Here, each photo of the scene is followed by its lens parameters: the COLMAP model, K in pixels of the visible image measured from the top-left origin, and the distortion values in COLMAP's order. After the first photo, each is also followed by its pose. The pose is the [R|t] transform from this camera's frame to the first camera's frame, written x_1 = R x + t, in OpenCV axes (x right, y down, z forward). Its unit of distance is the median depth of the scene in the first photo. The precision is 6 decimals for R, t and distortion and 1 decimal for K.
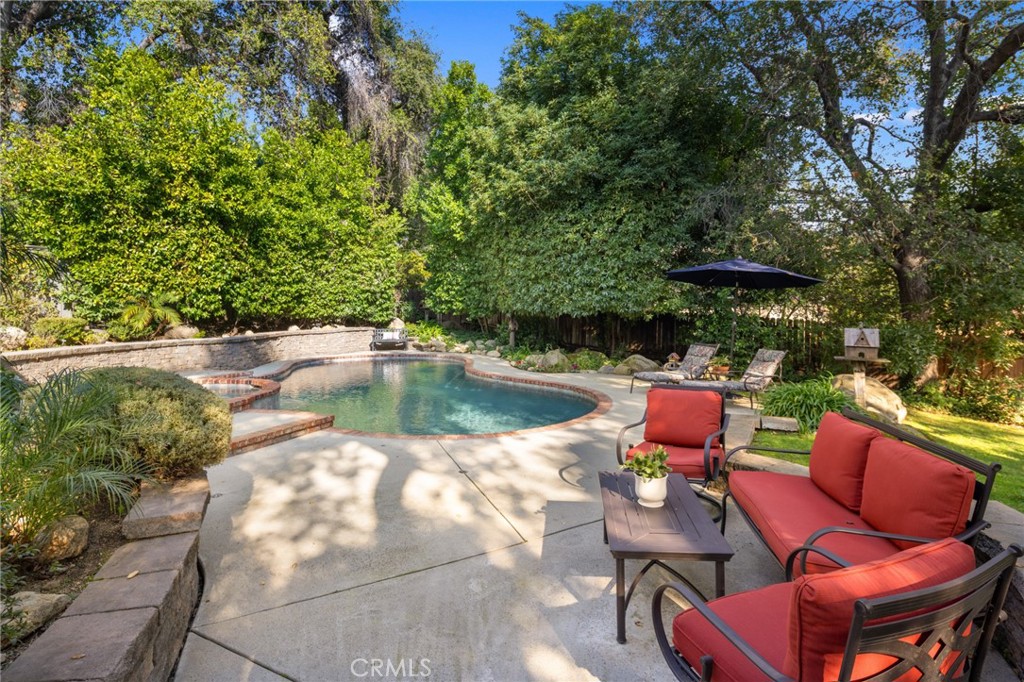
lens RADIAL K [[496.7, 0, 513.0], [0, 496.7, 306.8], [0, 0, 1]] dist [0.001921, -0.000046]
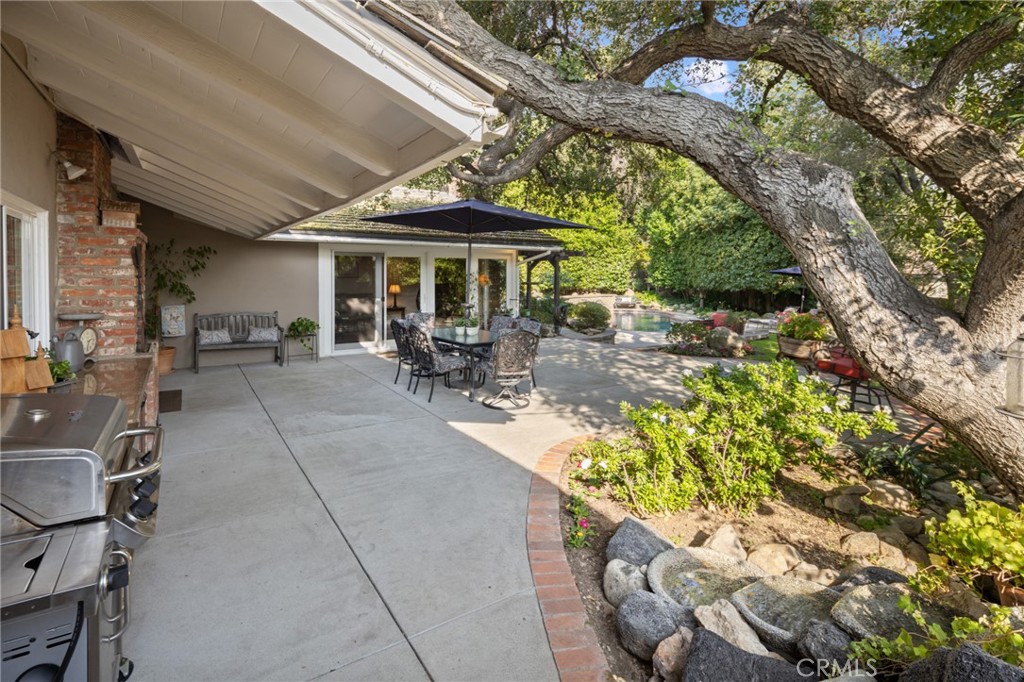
lens RADIAL K [[496.4, 0, 511.7], [0, 496.4, 286.3], [0, 0, 1]] dist [0.000710, -0.000069]
pose [[0.906492, 0.013990, -0.421990, 0.145214], [-0.003686, 0.999675, 0.025224, -0.037407], [0.422206, -0.021310, 0.906249, -0.910591]]
